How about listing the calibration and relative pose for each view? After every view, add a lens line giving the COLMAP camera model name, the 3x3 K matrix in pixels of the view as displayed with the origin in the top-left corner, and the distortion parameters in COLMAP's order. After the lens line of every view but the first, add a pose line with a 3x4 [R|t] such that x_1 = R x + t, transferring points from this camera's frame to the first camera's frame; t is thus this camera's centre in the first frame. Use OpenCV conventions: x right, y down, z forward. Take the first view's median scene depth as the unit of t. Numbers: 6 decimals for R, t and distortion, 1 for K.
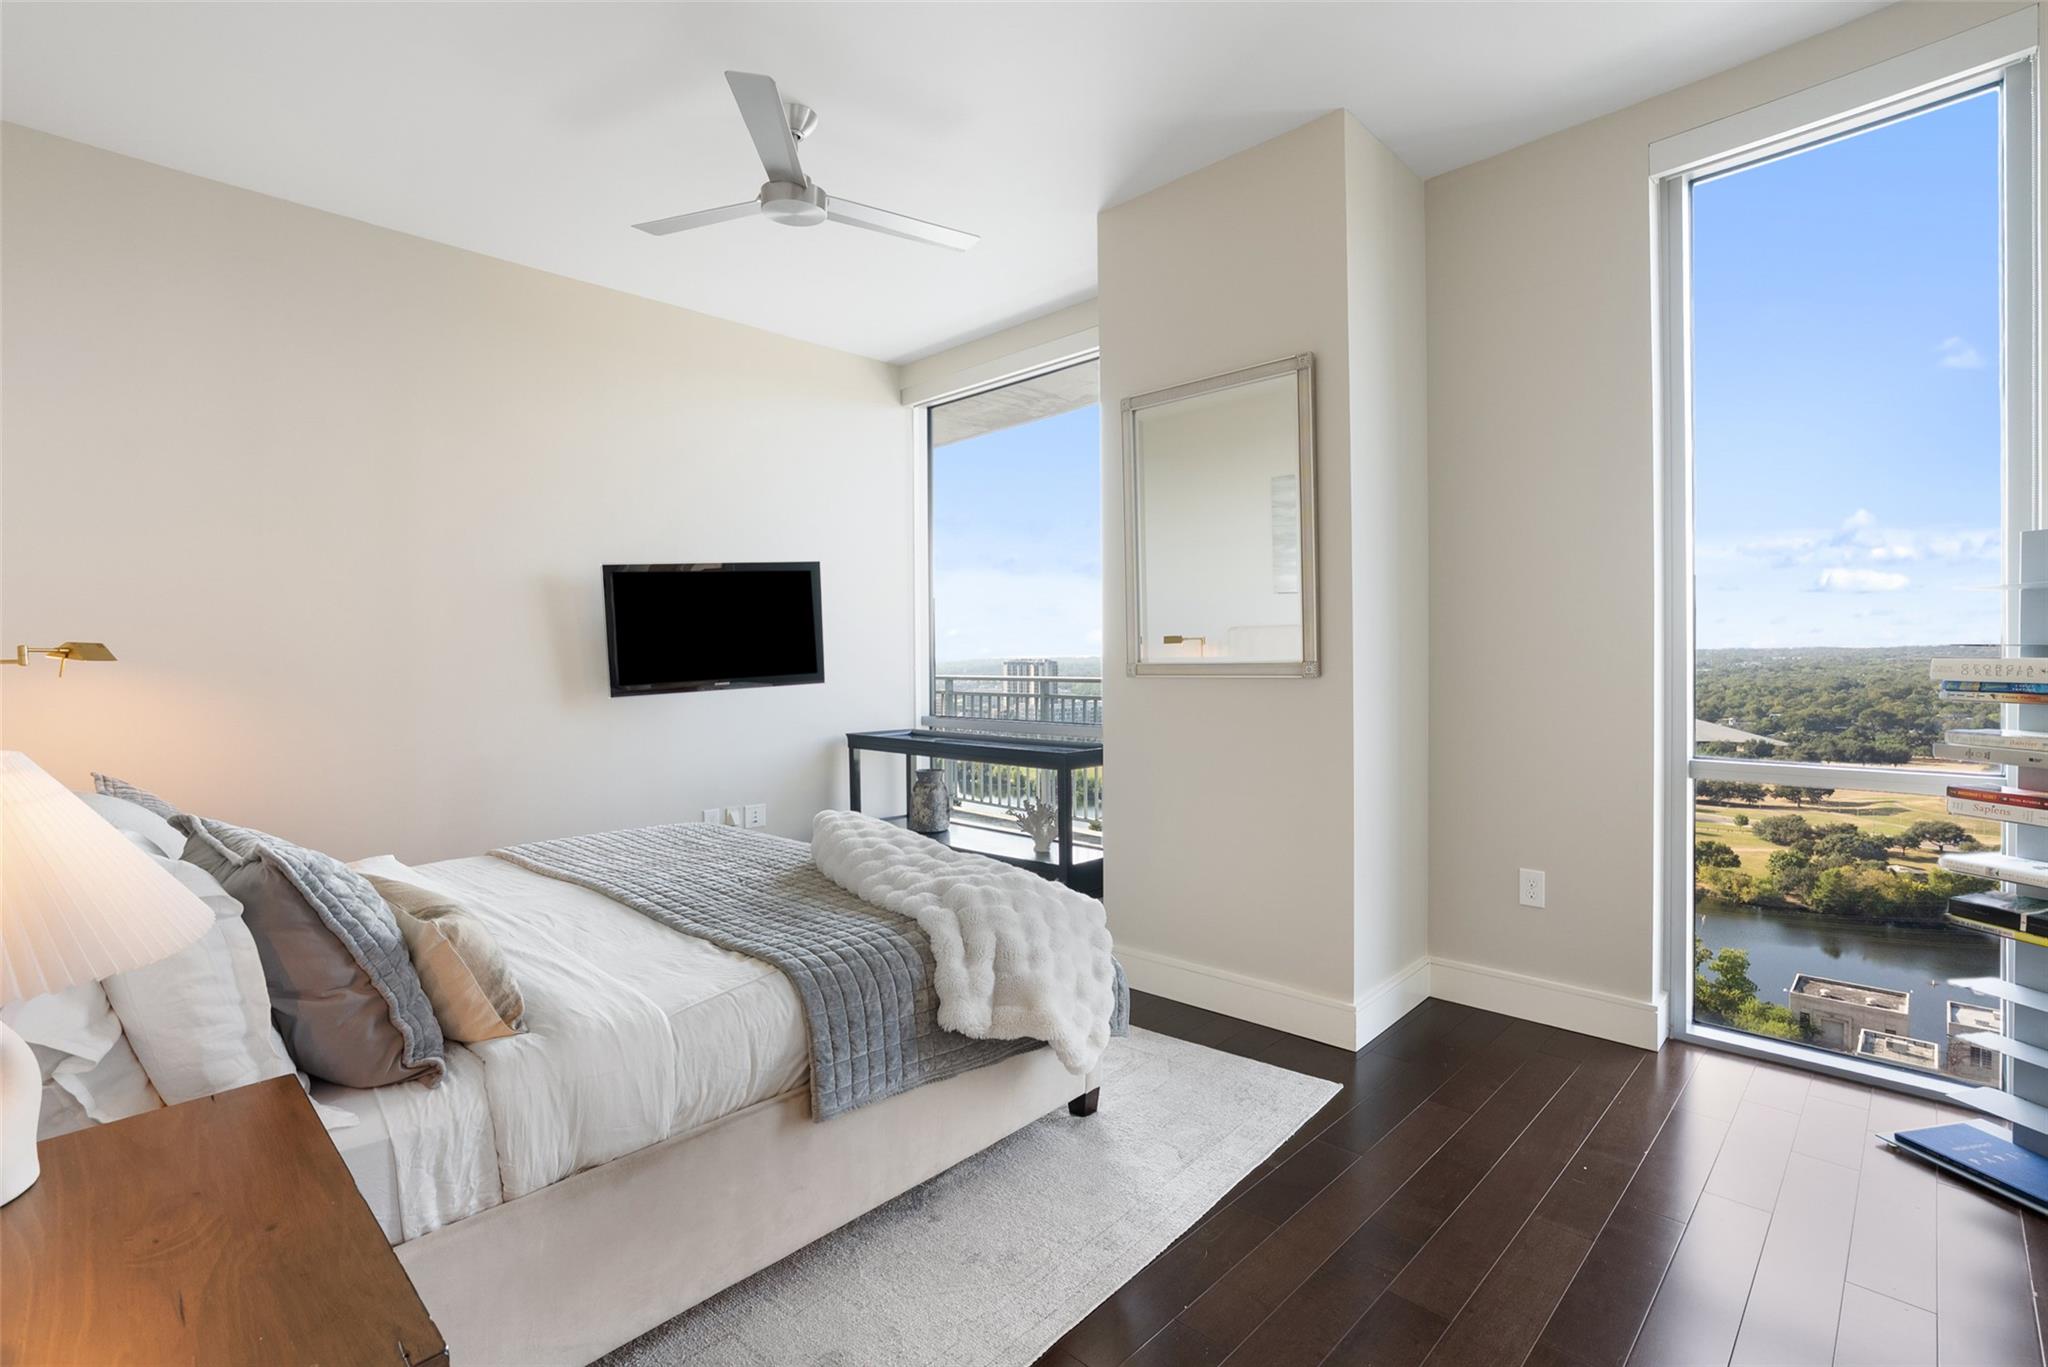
lens RADIAL K [[924.5, 0, 1018.9], [0, 924.5, 669.0], [0, 0, 1]] dist [0.001579, 0.001051]
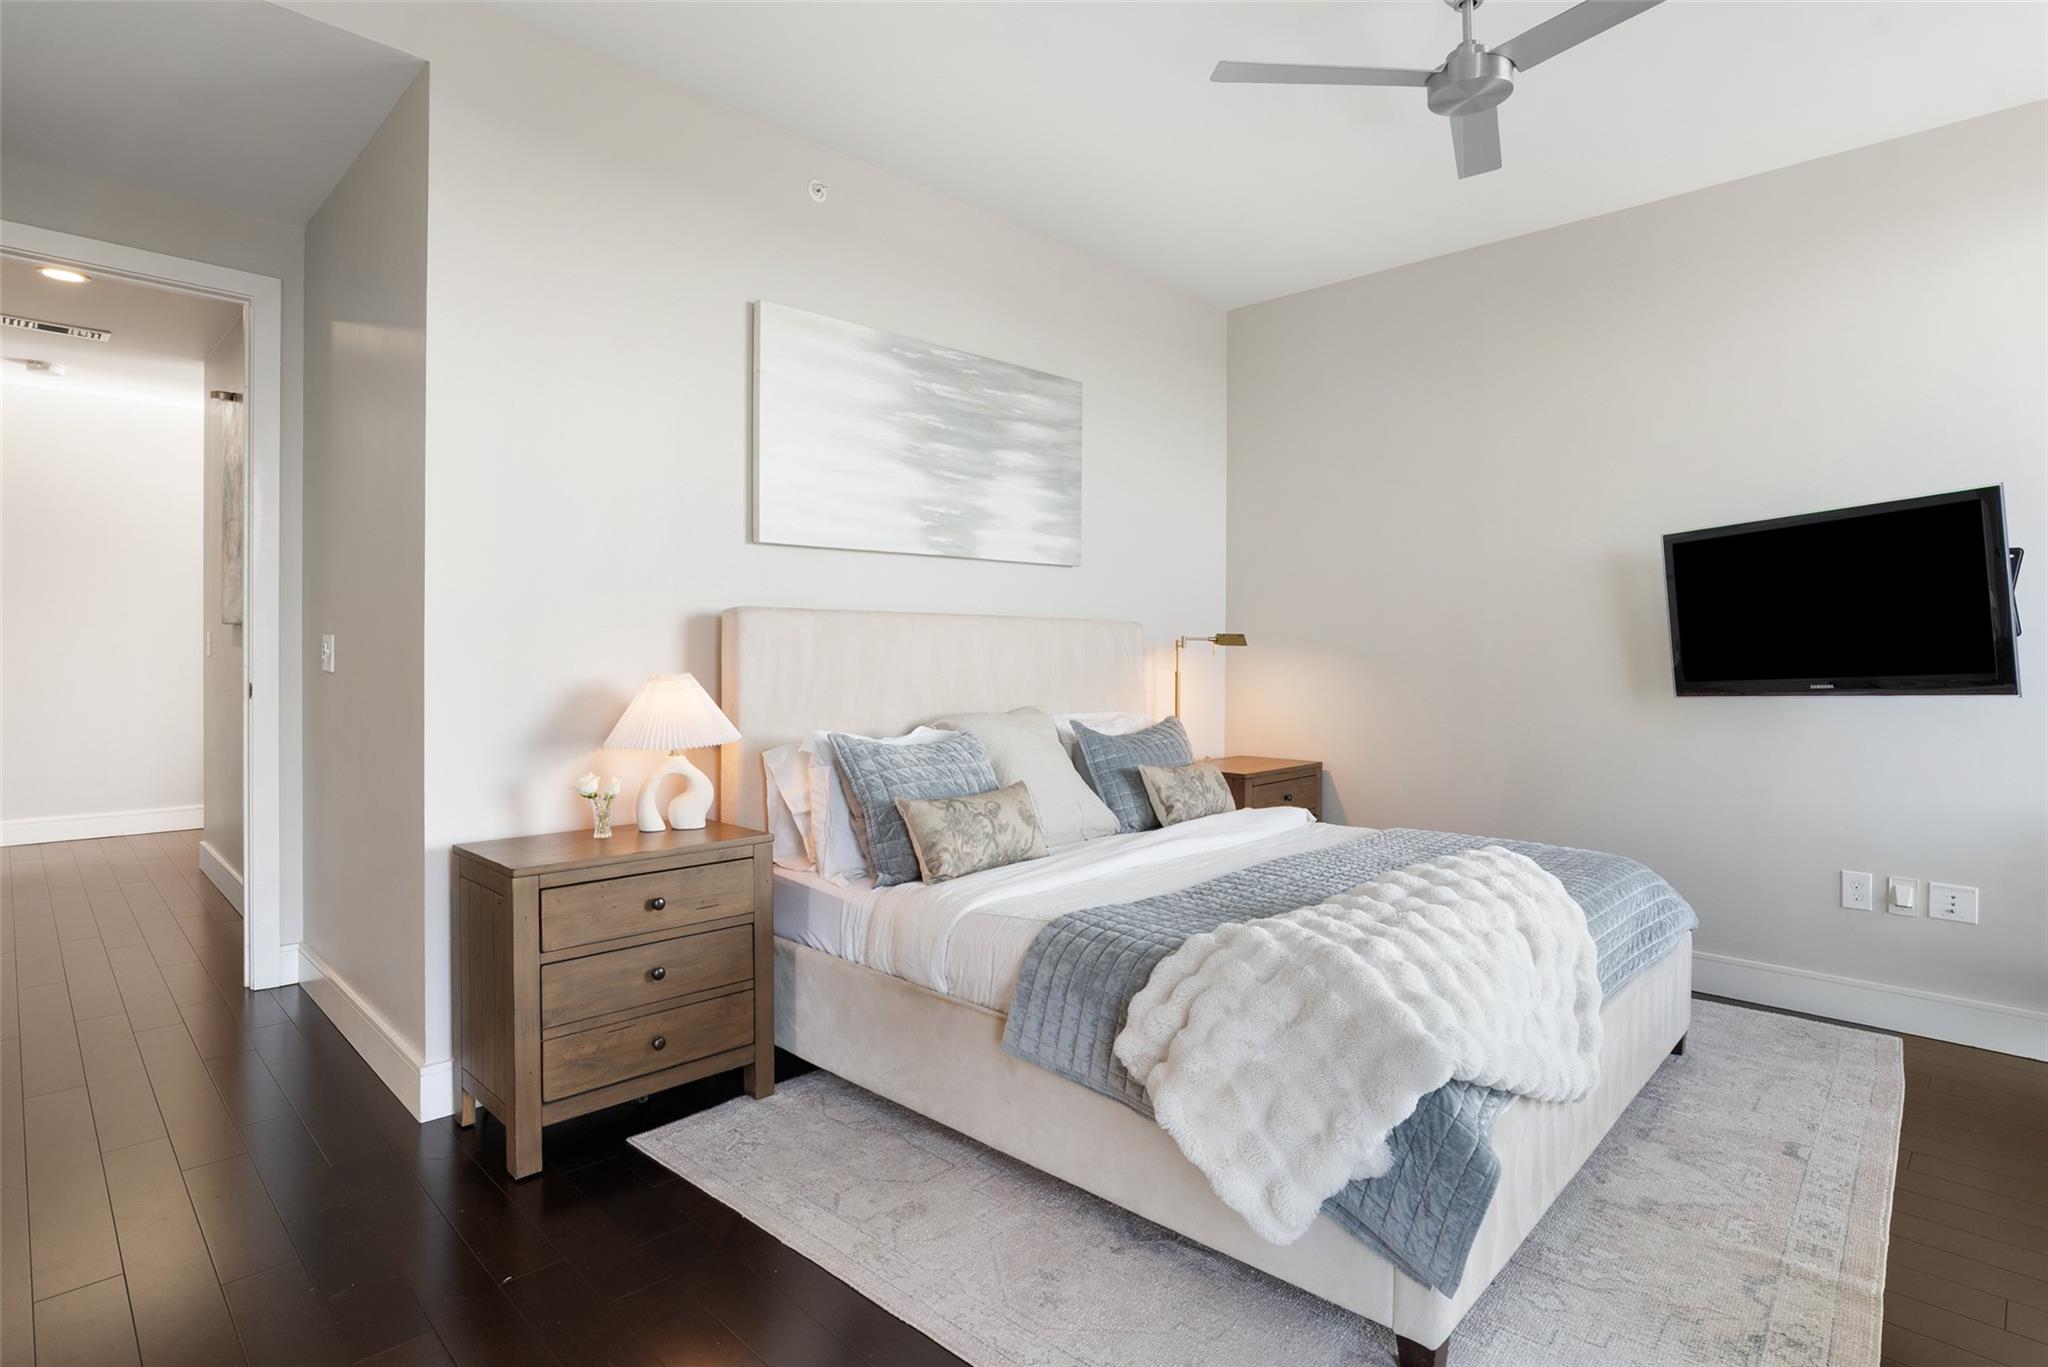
lens RADIAL K [[1017.1, 0, 1048.3], [0, 1017.1, 660.3], [0, 0, 1]] dist [-0.001644, -0.000066]
pose [[0.021742, 0.025051, -0.999450, 0.662358], [-0.016257, 0.999563, 0.024700, -0.020980], [0.999631, 0.015711, 0.022139, 0.644259]]
